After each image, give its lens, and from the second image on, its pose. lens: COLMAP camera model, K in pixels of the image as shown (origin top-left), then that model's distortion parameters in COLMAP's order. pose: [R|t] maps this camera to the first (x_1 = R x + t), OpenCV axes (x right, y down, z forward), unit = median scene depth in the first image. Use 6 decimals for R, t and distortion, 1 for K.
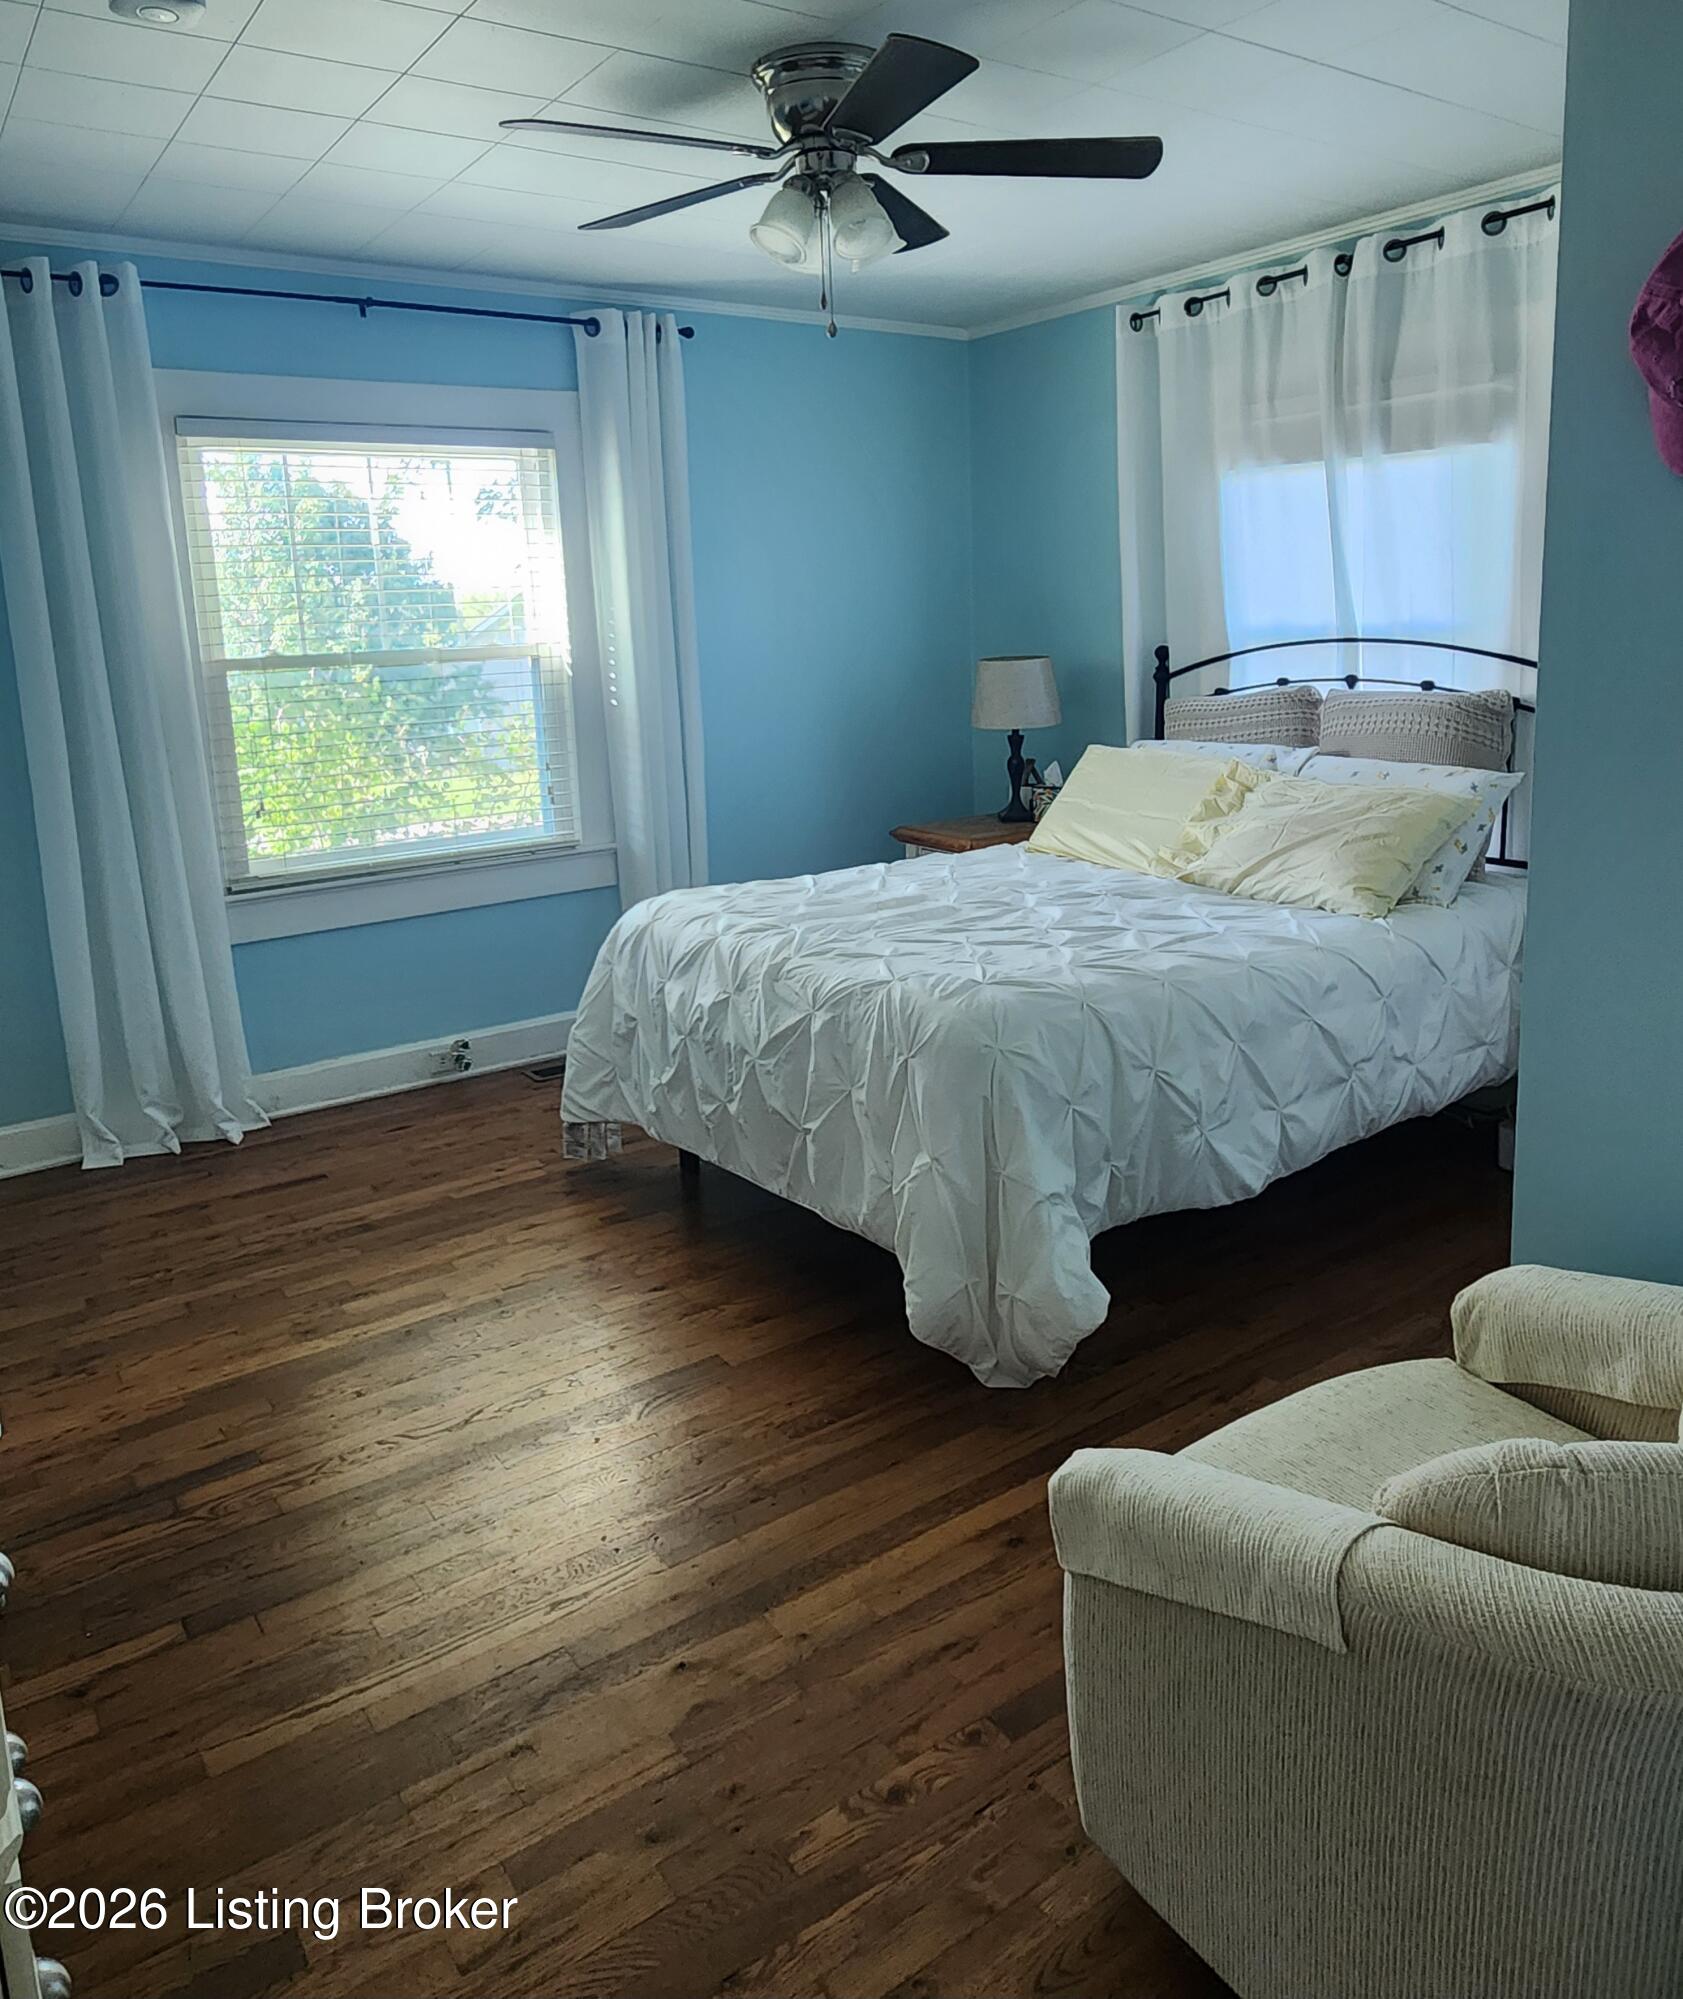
lens RADIAL K [[1443.2, 0, 866.7], [0, 1443.2, 870.2], [0, 0, 1]] dist [-0.005226, 0.016495]
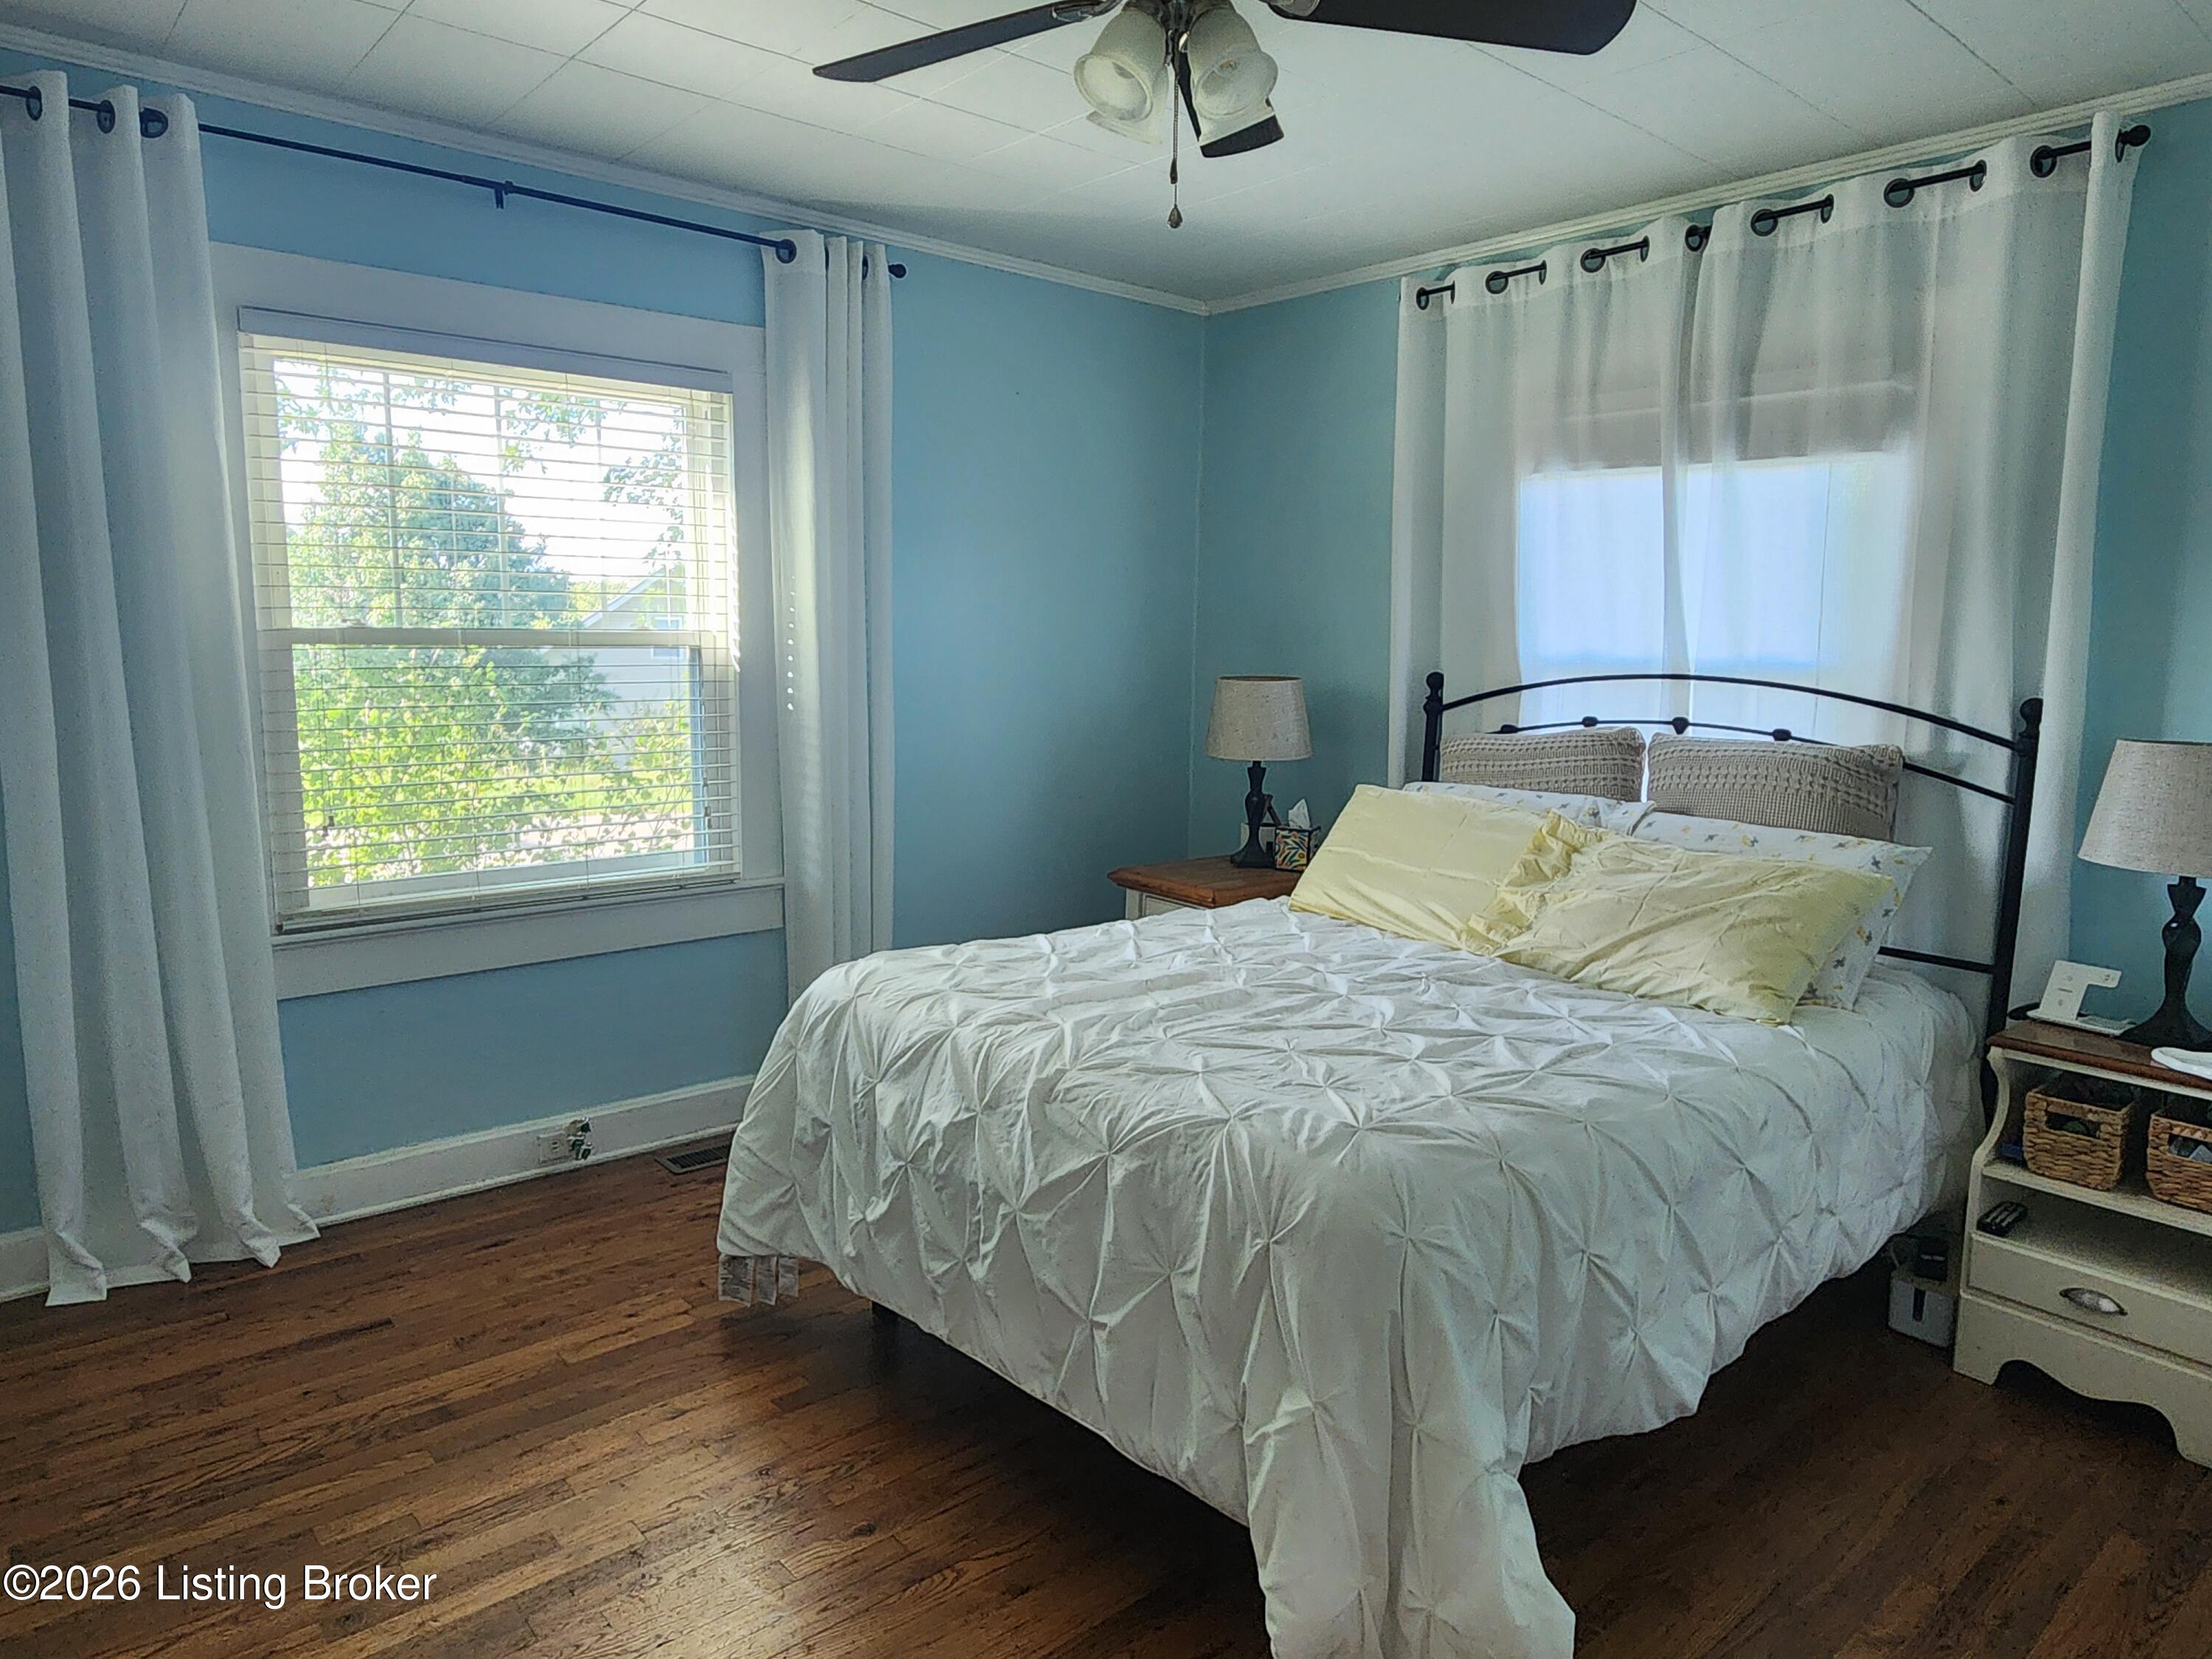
lens RADIAL K [[1412.7, 0, 1106.6], [0, 1412.7, 836.3], [0, 0, 1]] dist [0.008452, -0.004512]
pose [[0.994698, 0.039674, 0.094874, -0.083532], [-0.036670, 0.998776, -0.033193, -0.027479], [-0.096075, 0.029538, 0.994936, 0.221244]]
